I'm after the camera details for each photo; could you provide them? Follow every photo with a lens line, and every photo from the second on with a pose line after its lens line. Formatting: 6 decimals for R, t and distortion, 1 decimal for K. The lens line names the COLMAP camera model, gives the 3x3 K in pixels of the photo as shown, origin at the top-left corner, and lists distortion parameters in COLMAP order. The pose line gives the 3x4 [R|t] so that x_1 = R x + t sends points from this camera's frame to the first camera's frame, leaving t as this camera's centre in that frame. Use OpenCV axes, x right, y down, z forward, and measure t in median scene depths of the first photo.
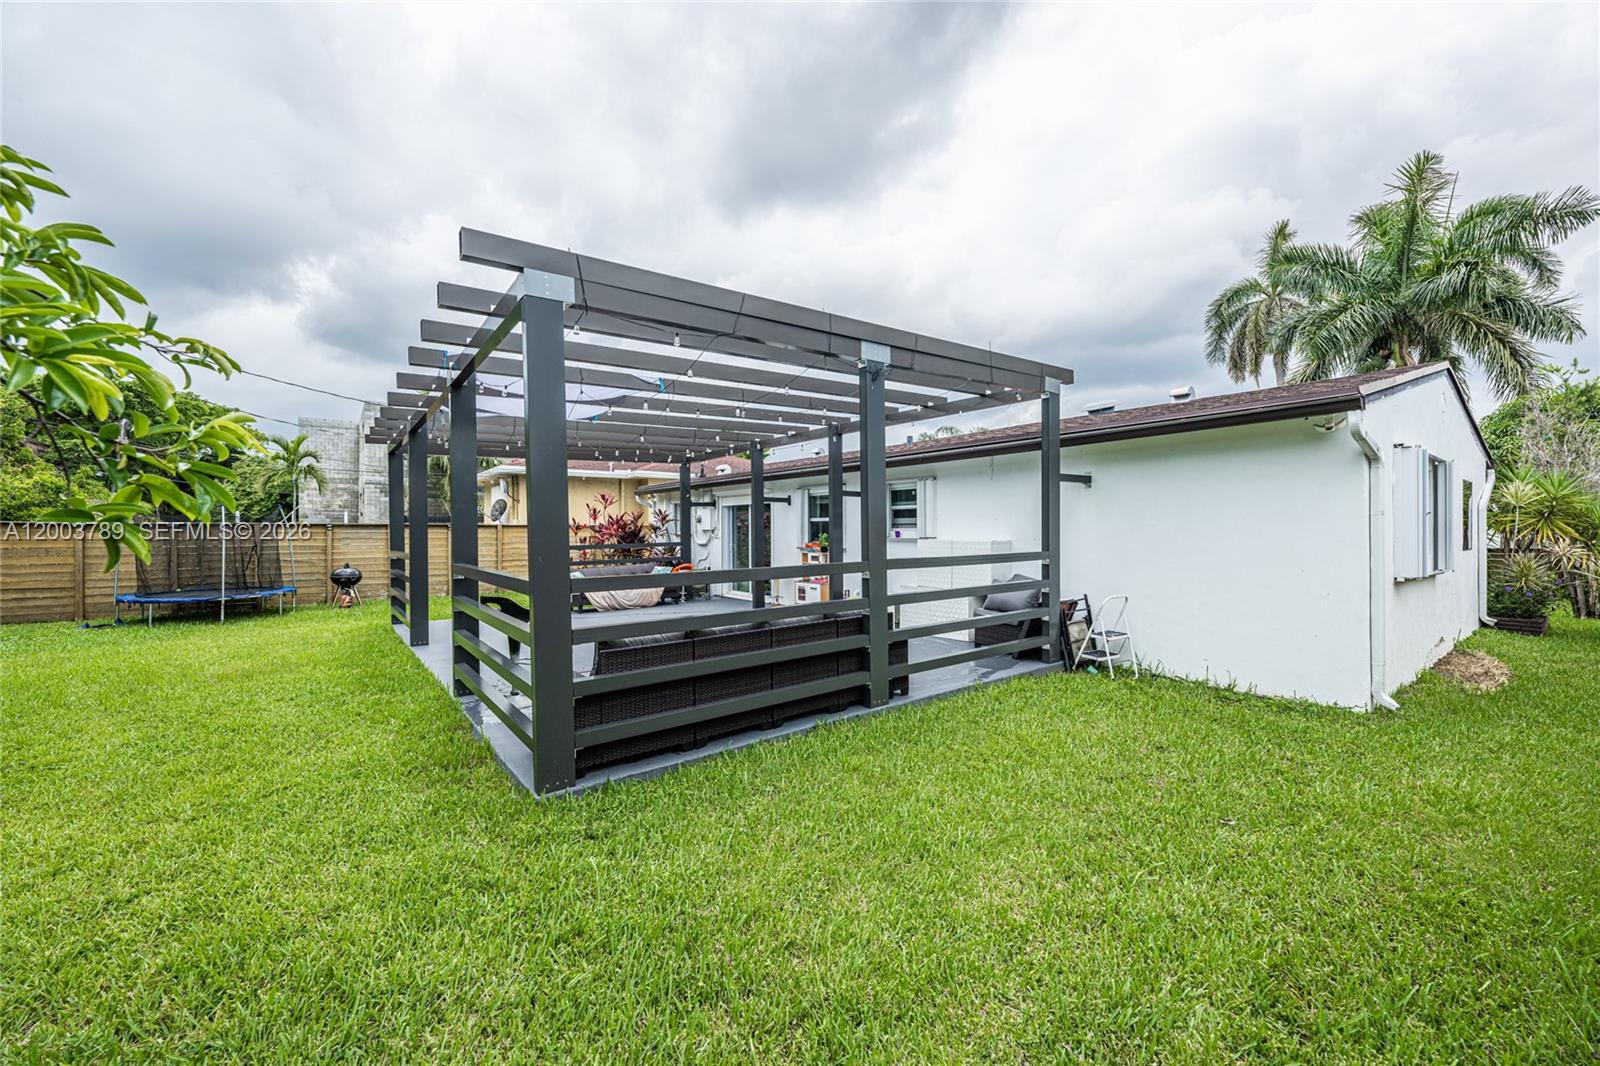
lens RADIAL K [[599.1, 0, 800.0], [0, 599.1, 533.0], [0, 0, 1]] dist [0.001784, 0.000139]
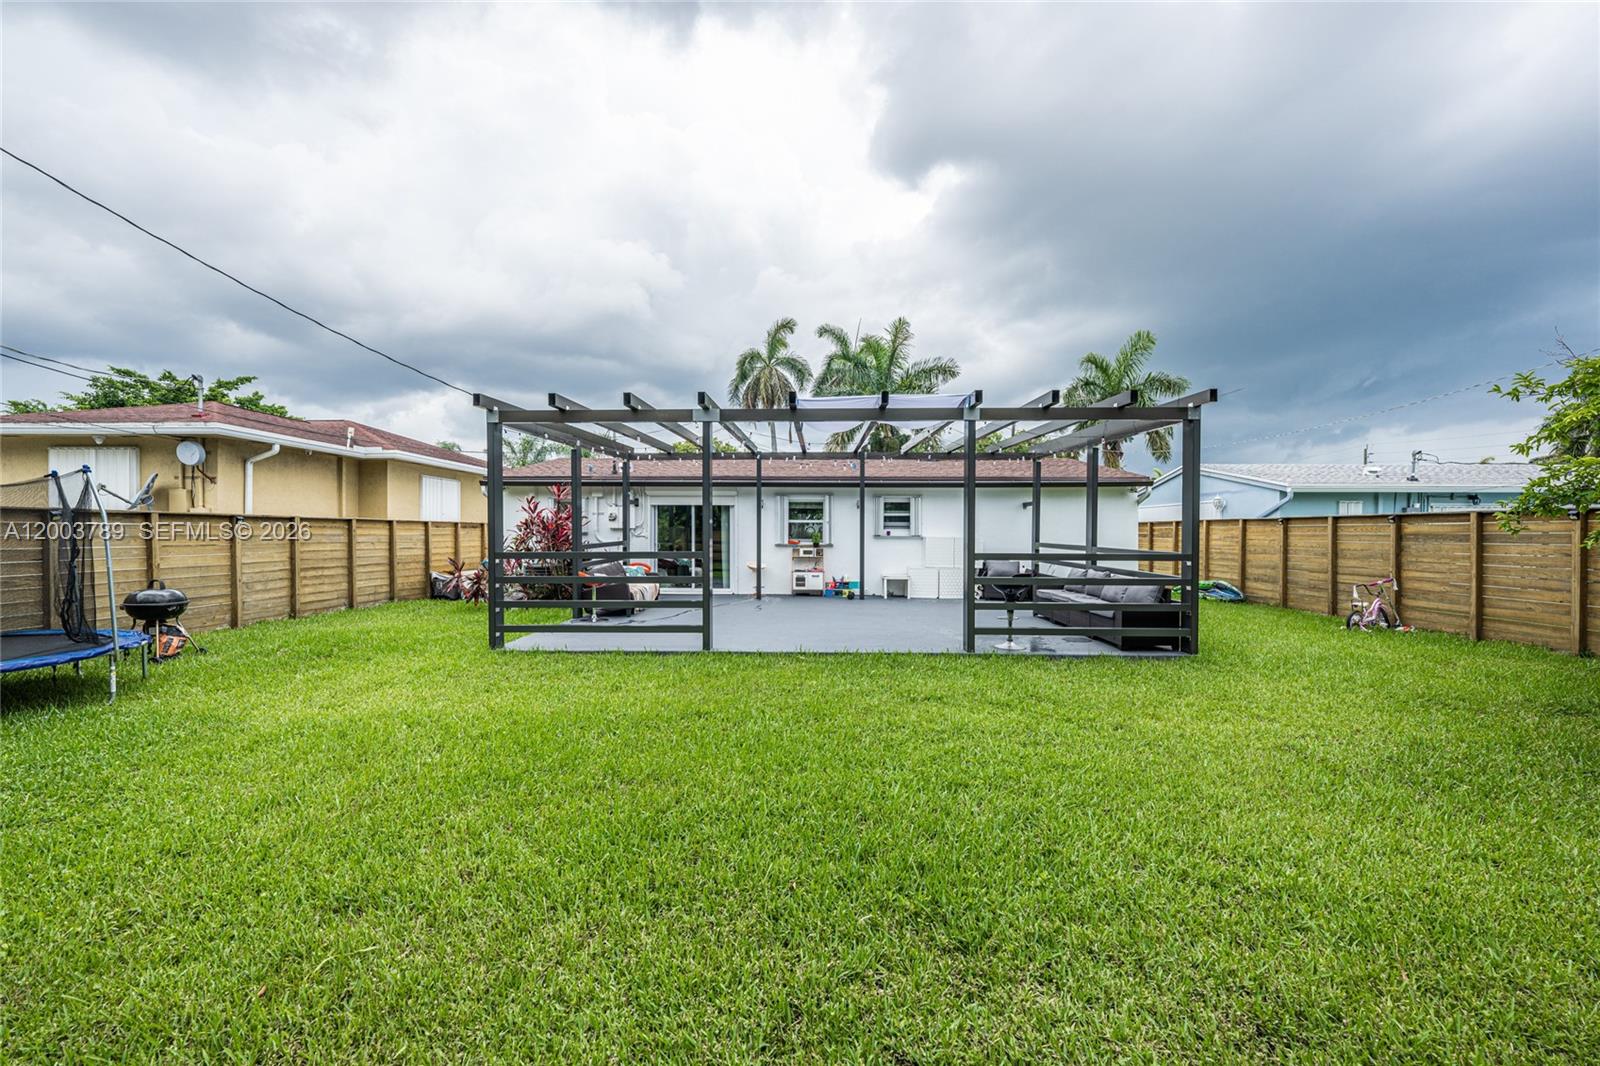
lens RADIAL K [[642.2, 0, 748.9], [0, 642.2, 536.1], [0, 0, 1]] dist [-0.019245, -0.000007]
pose [[0.642180, 0.002979, 0.766548, -0.875436], [-0.001036, 0.999995, -0.003018, 0.010013], [-0.766553, 0.001144, 0.642180, 0.188361]]
